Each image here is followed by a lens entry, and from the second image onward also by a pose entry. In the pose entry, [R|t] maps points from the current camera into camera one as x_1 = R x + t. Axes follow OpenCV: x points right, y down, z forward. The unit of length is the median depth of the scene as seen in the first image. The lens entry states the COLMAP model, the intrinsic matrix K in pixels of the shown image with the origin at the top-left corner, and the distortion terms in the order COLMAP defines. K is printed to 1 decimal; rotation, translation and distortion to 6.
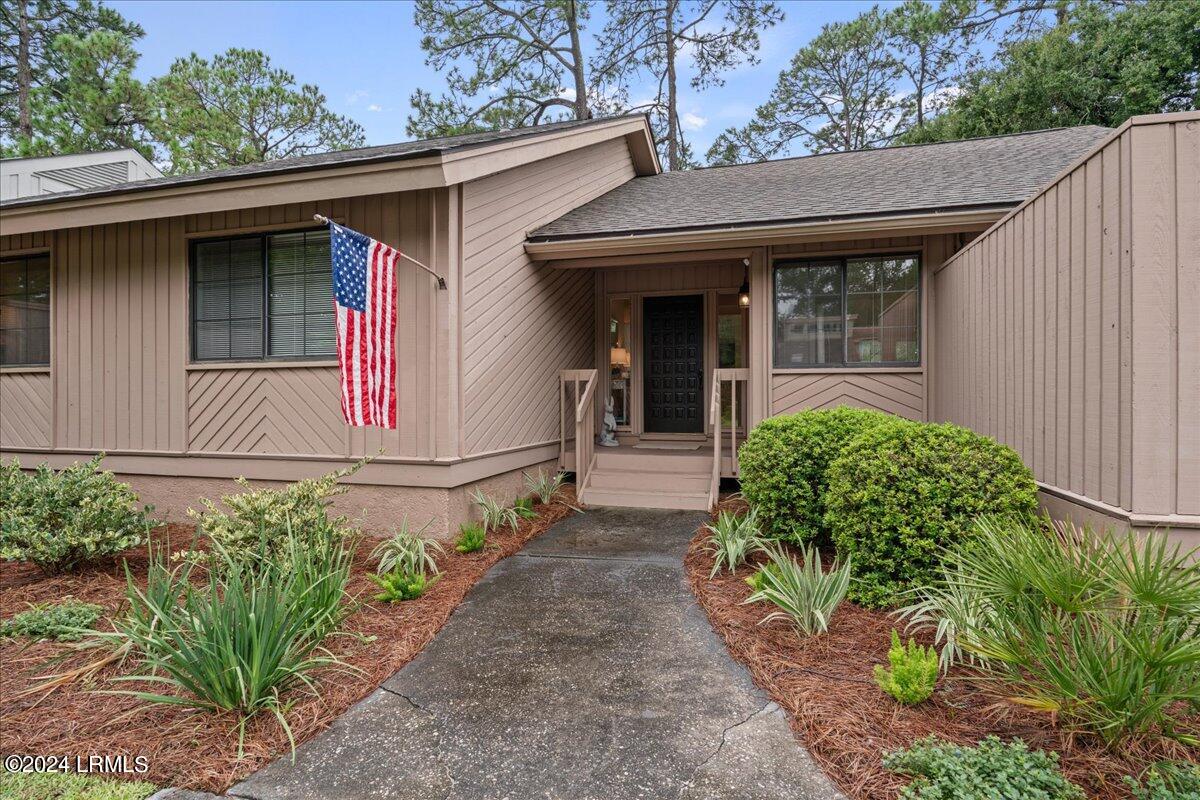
lens RADIAL K [[714.5, 0, 523.5], [0, 714.5, 402.2], [0, 0, 1]] dist [-0.004296, -0.001385]
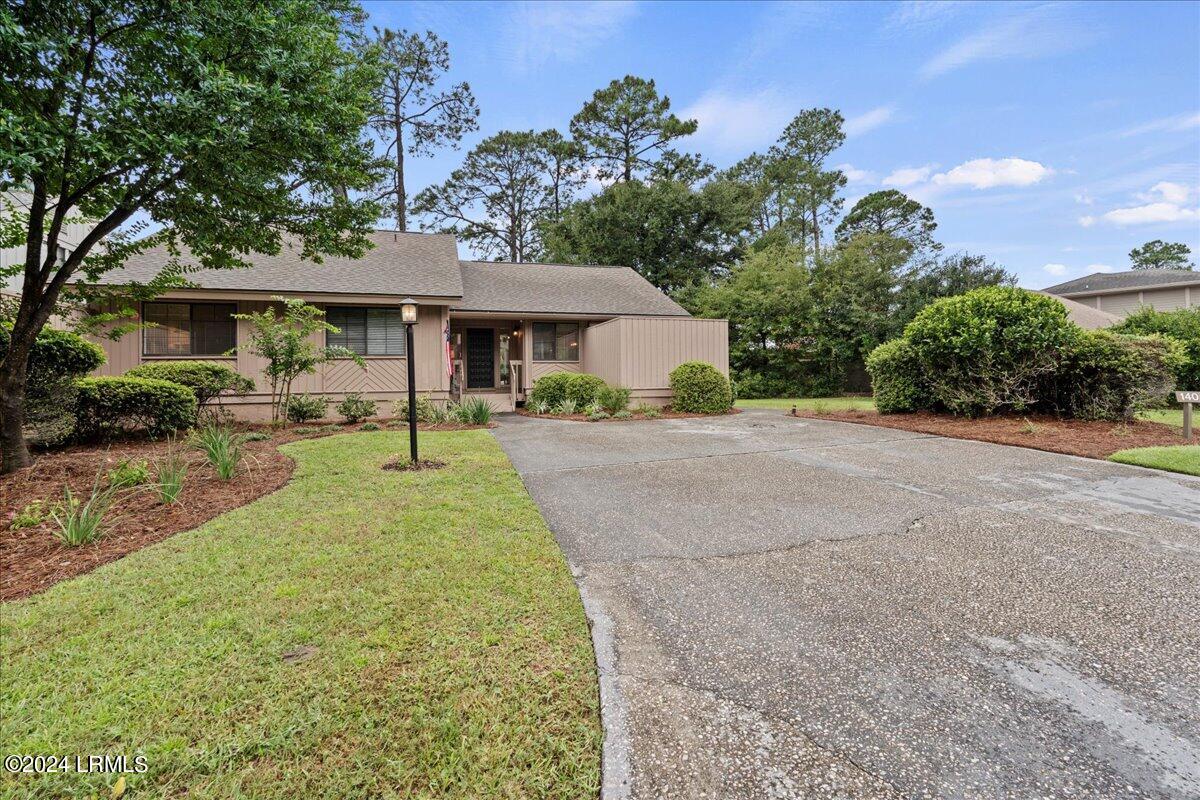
lens RADIAL K [[603.5, 0, 601.5], [0, 603.5, 394.5], [0, 0, 1]] dist [-0.007392, -0.000070]
pose [[0.831662, -0.021331, 0.554872, -0.111104], [0.016258, 0.999769, 0.014067, 0.008646], [-0.555044, -0.002678, 0.831817, -0.166810]]
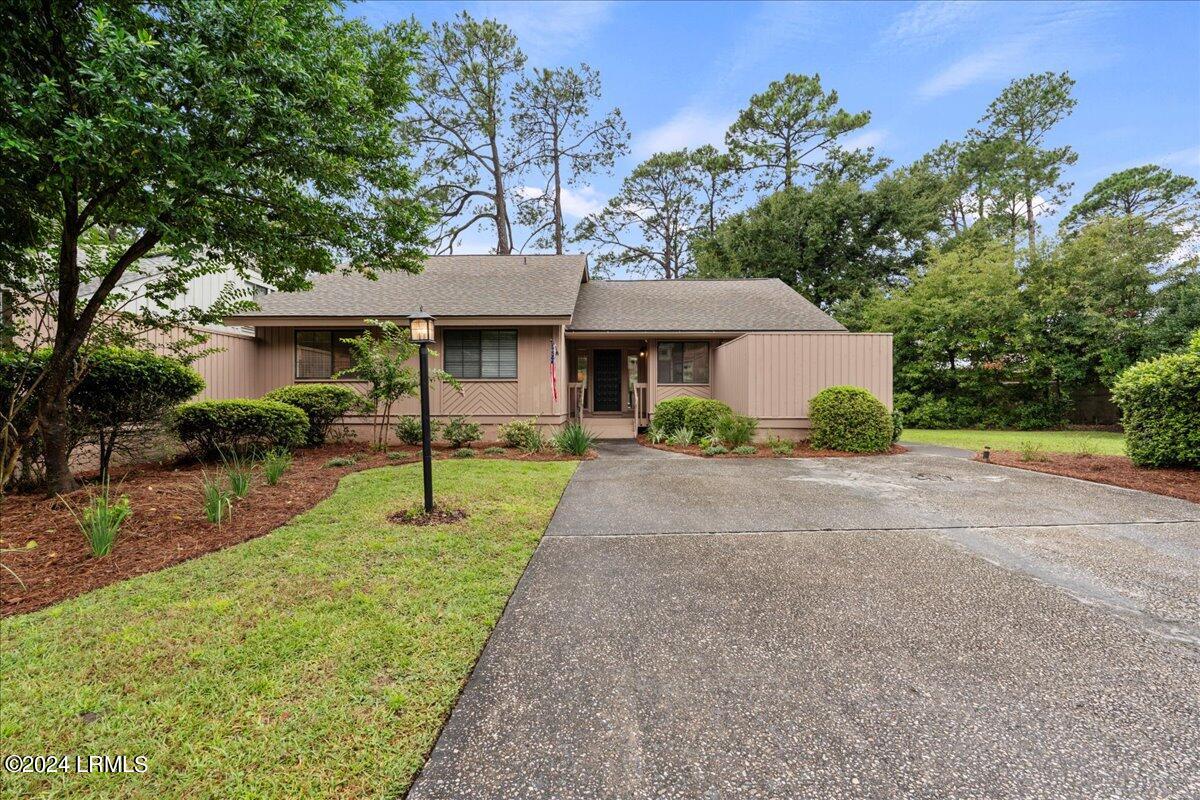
lens RADIAL K [[585.7, 0, 560.8], [0, 585.7, 411.7], [0, 0, 1]] dist [-0.004911, -0.000034]
pose [[0.967751, -0.002341, 0.251896, -0.078163], [0.000593, 0.999975, 0.007016, 0.006157], [-0.251907, -0.006640, 0.967729, -0.143701]]
